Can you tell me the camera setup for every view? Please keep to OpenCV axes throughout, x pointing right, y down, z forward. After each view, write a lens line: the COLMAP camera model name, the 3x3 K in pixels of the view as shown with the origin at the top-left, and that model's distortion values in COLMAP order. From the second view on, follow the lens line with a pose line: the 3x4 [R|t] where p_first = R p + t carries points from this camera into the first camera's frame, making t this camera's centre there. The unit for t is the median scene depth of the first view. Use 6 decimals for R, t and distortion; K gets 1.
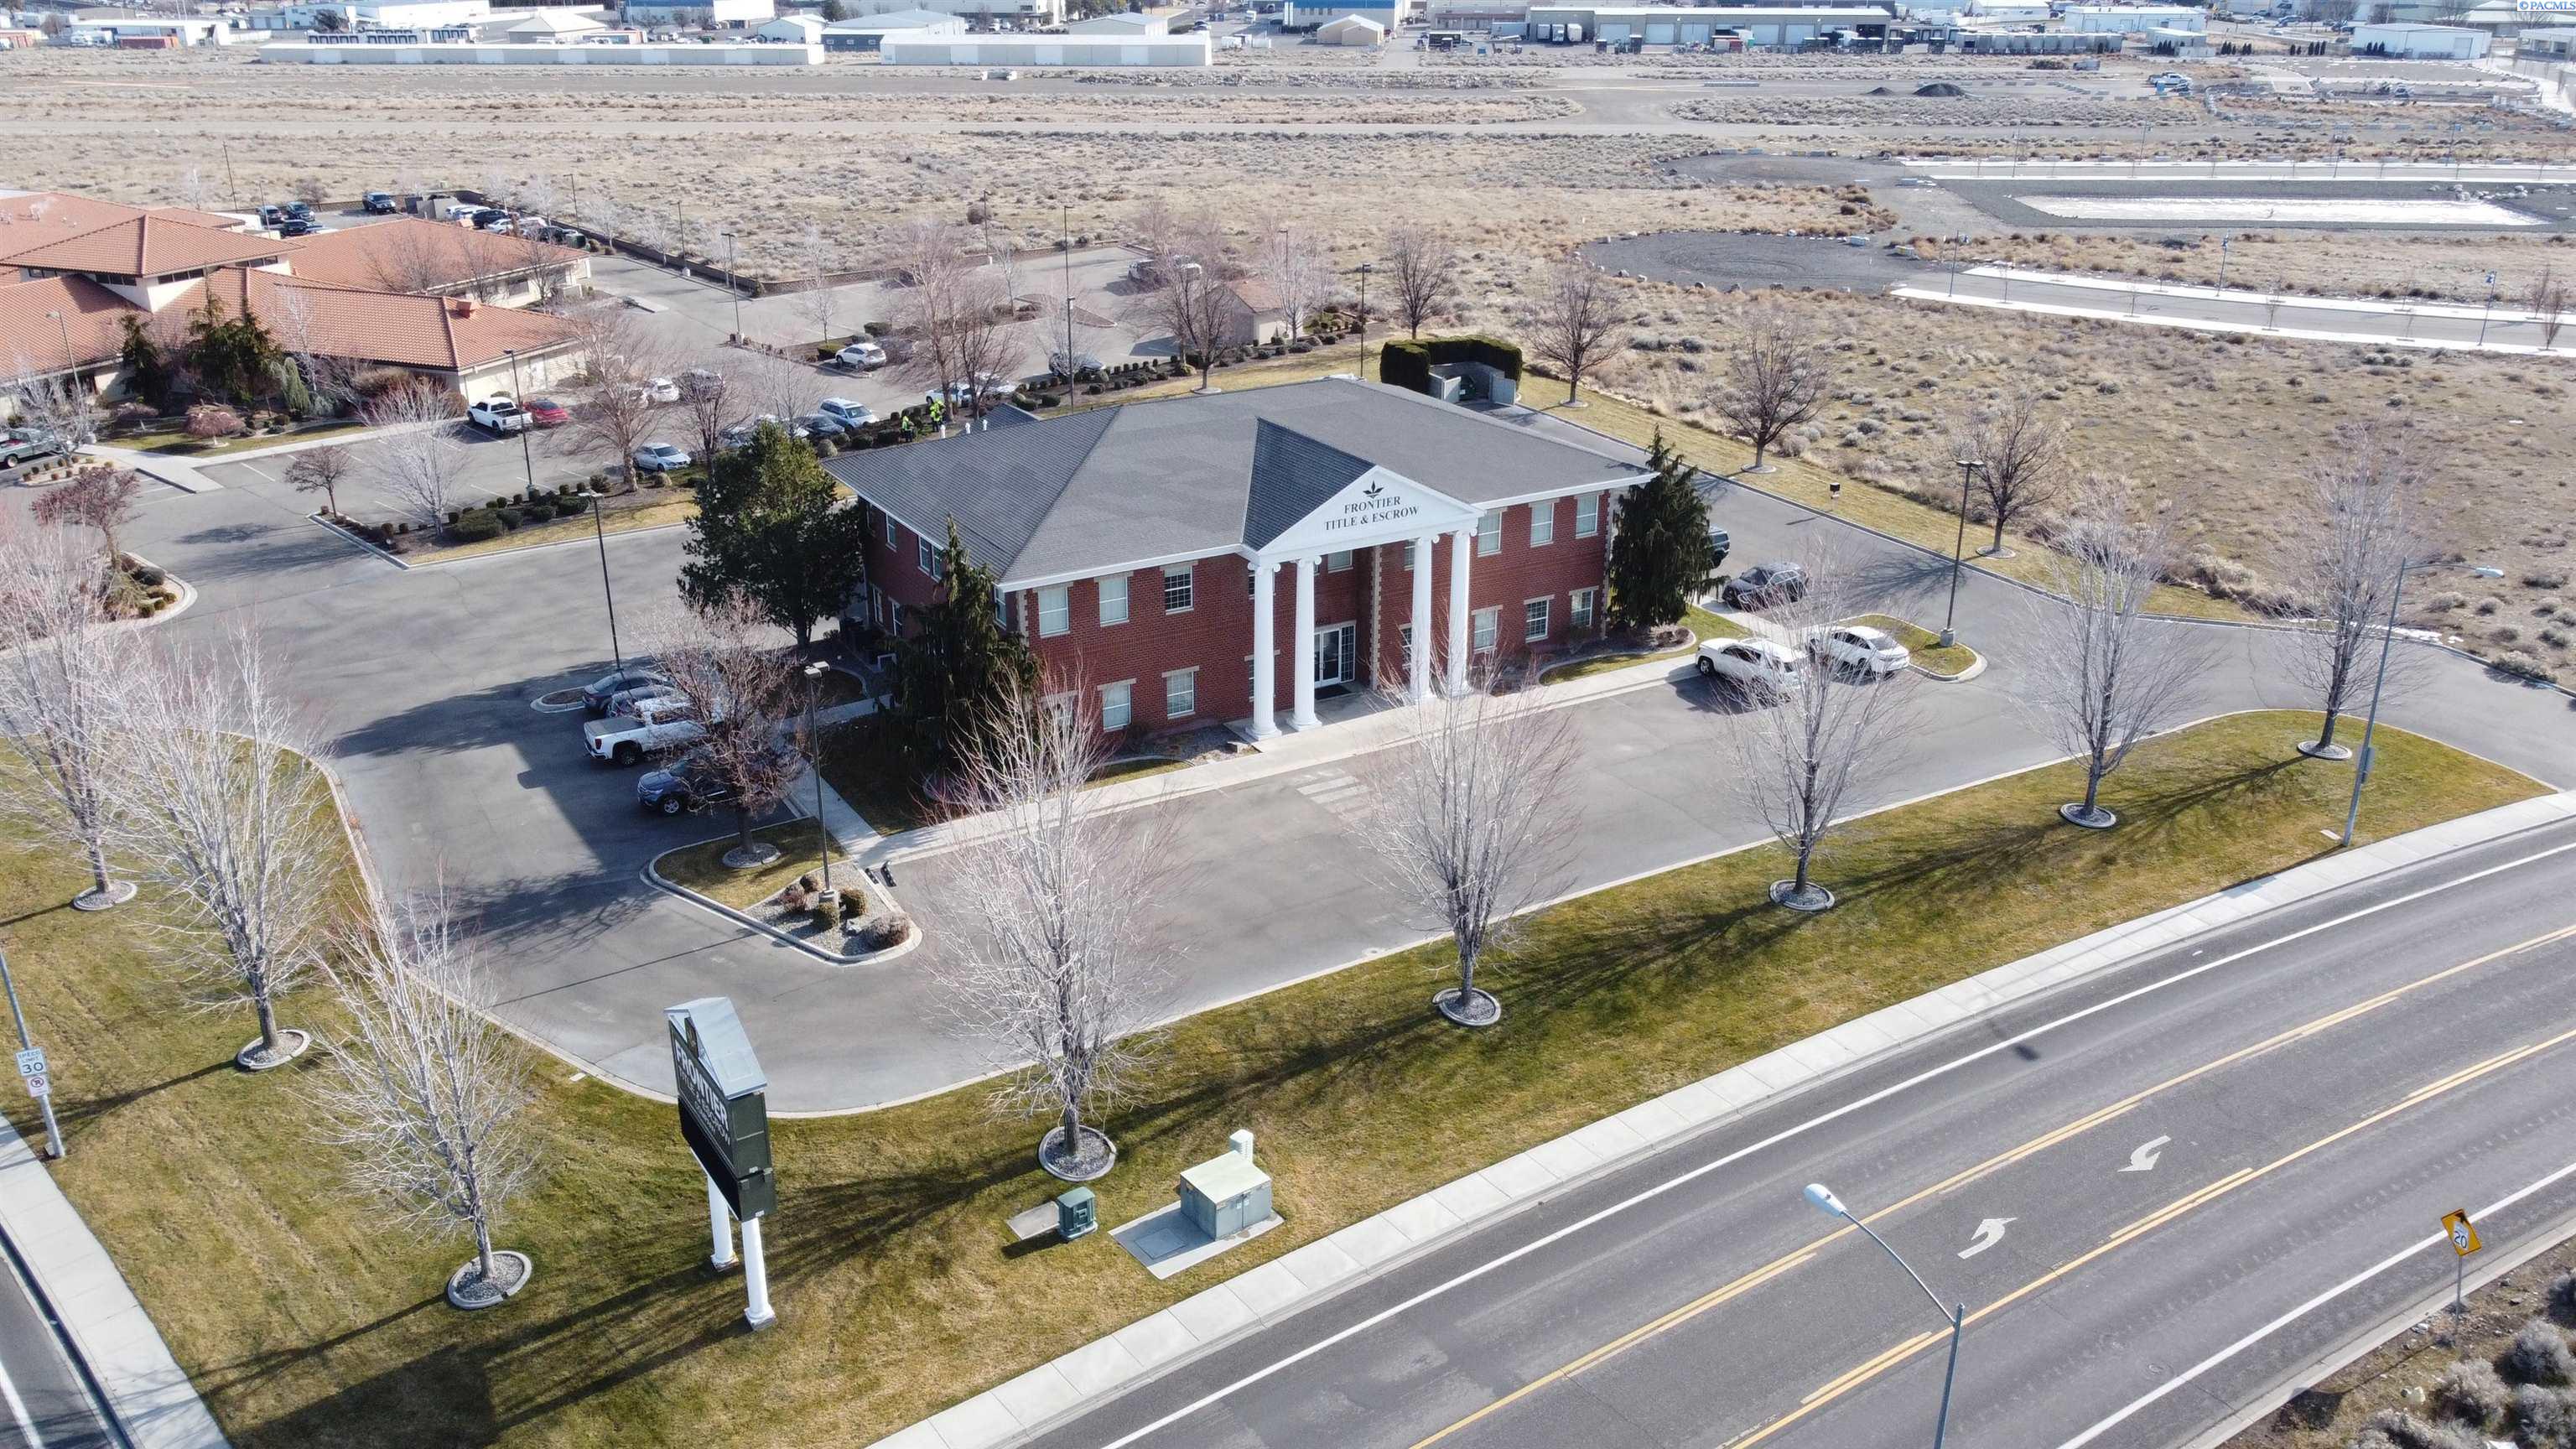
lens RADIAL K [[1928.6, 0, 1278.6], [0, 1928.6, 764.3], [0, 0, 1]] dist [0.006245, -0.005654]
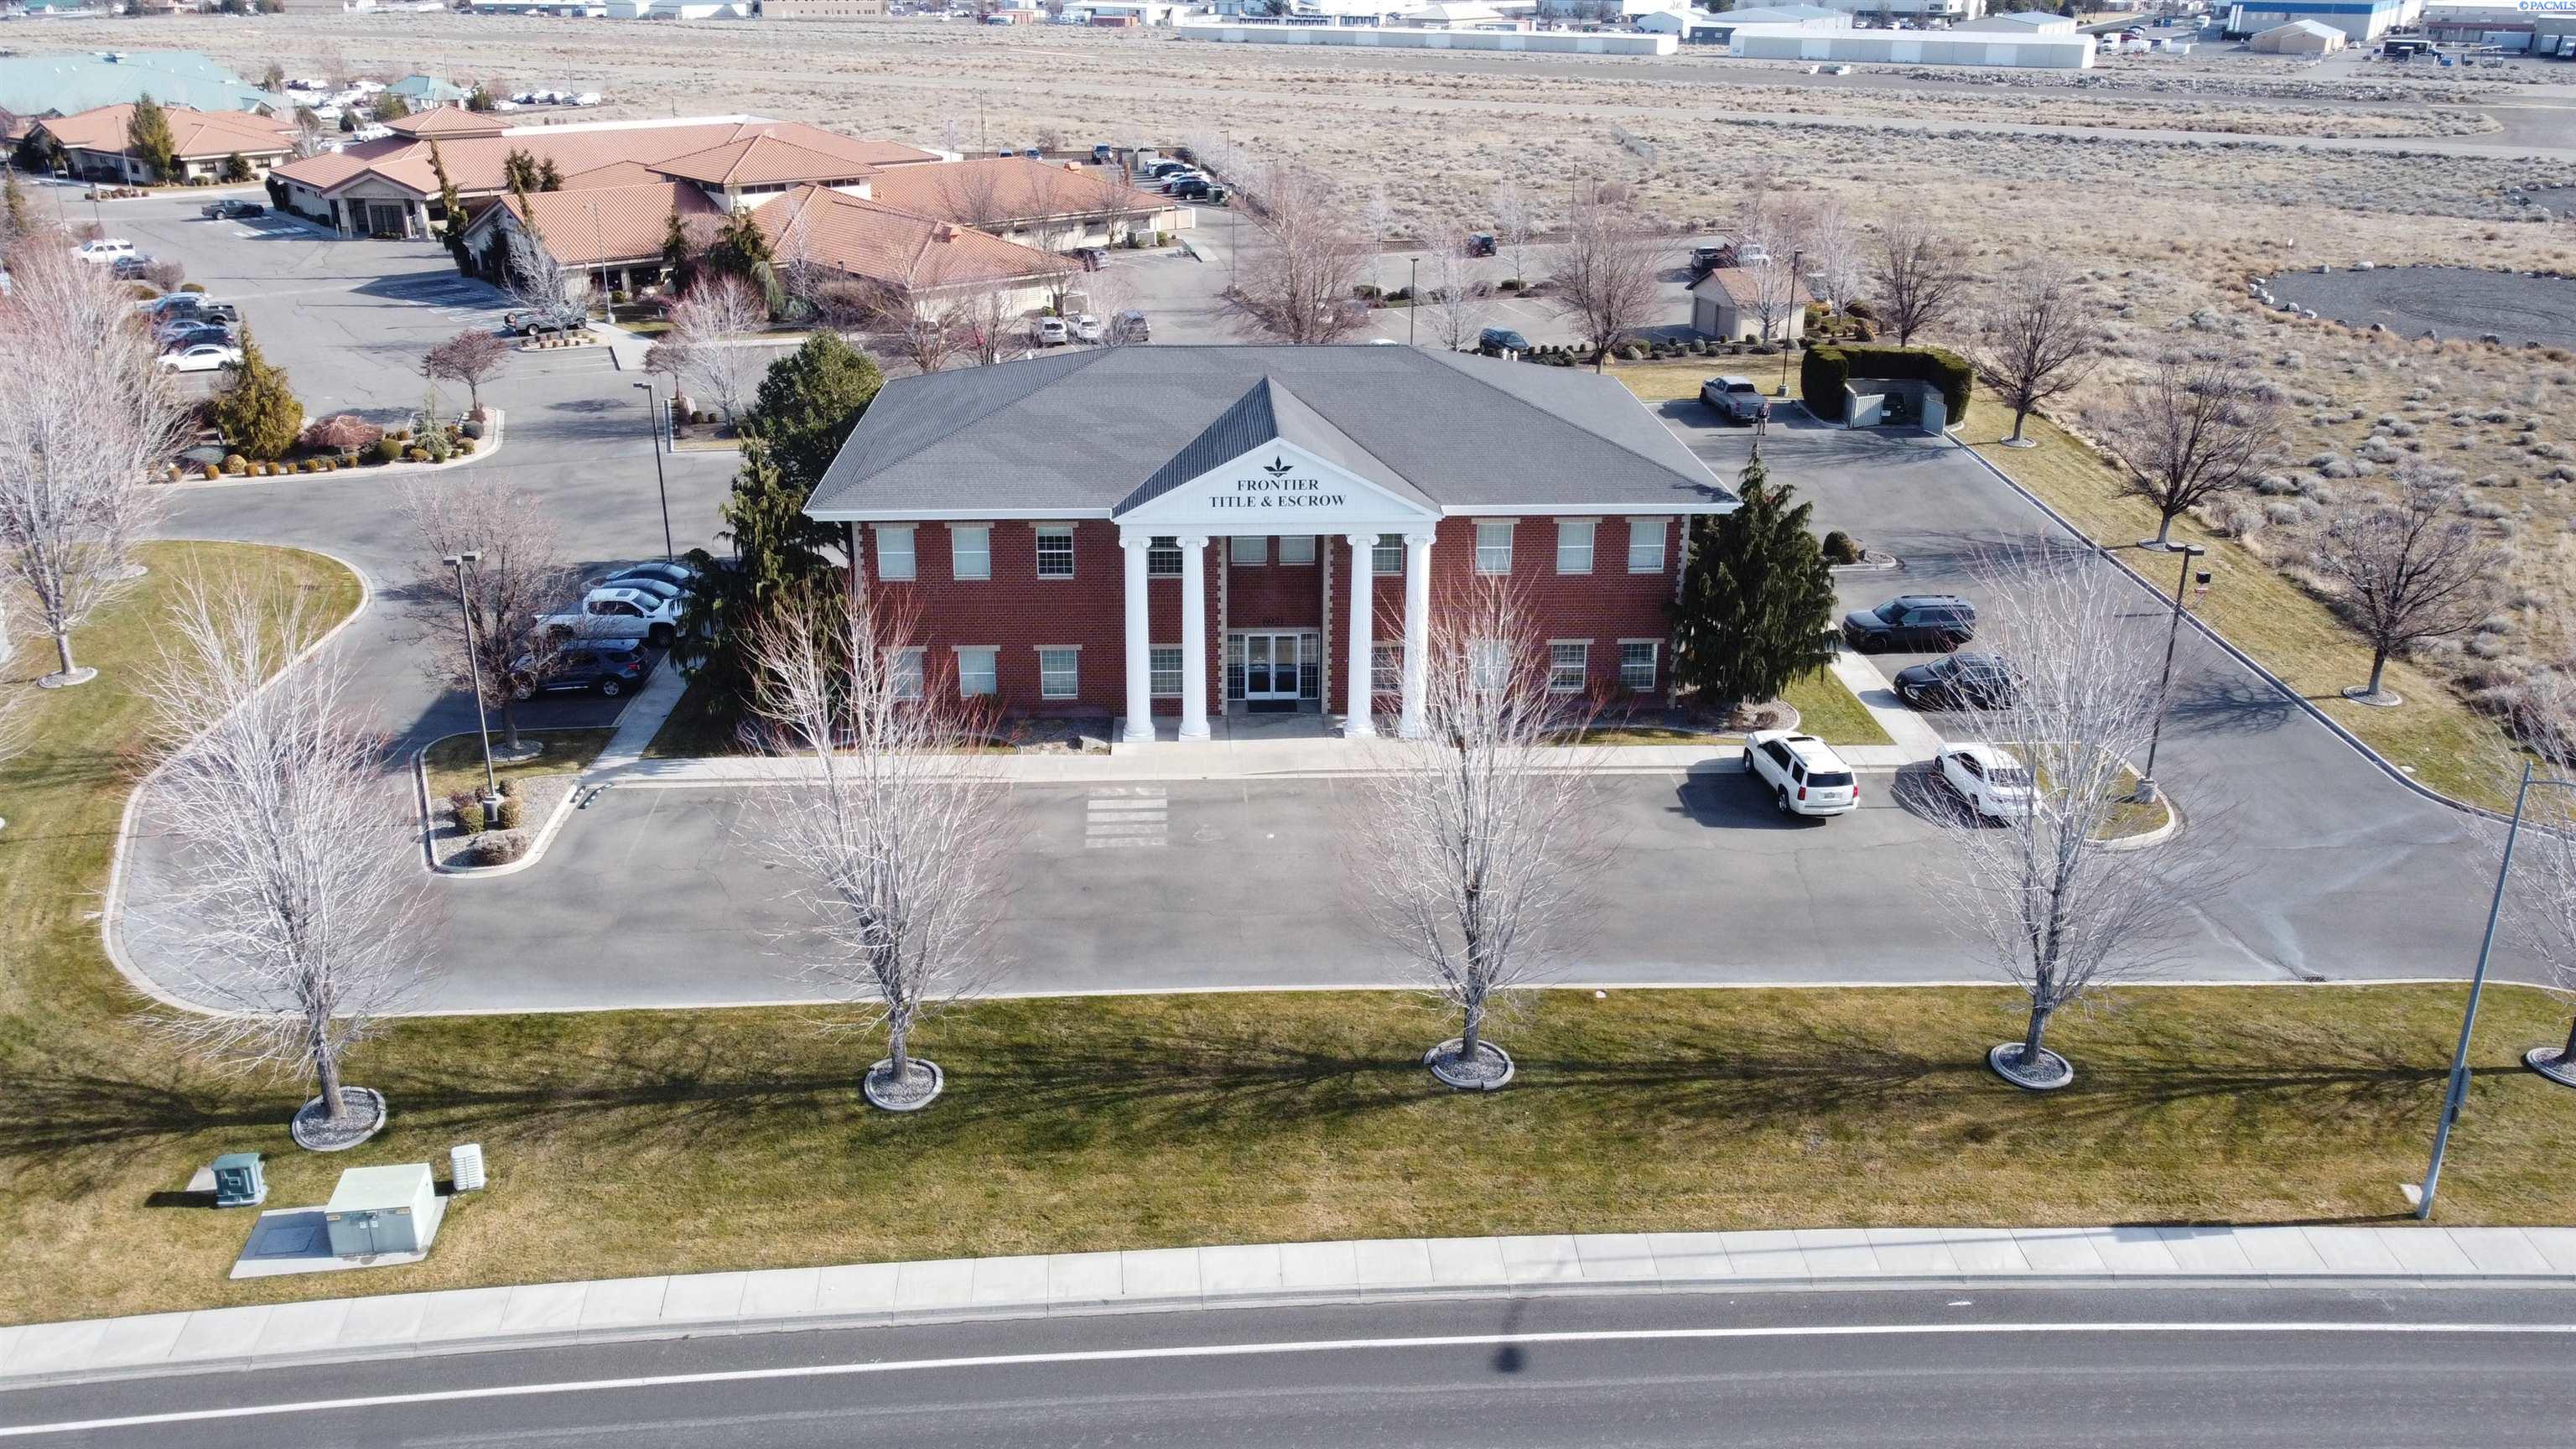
lens RADIAL K [[1950.7, 0, 1282.4], [0, 1950.7, 720.4], [0, 0, 1]] dist [-0.001595, 0.003296]
pose [[0.884495, 0.177040, -0.431654, 0.404895], [-0.189036, 0.981850, 0.015349, -0.045992], [0.426537, 0.068022, 0.901909, 0.239722]]
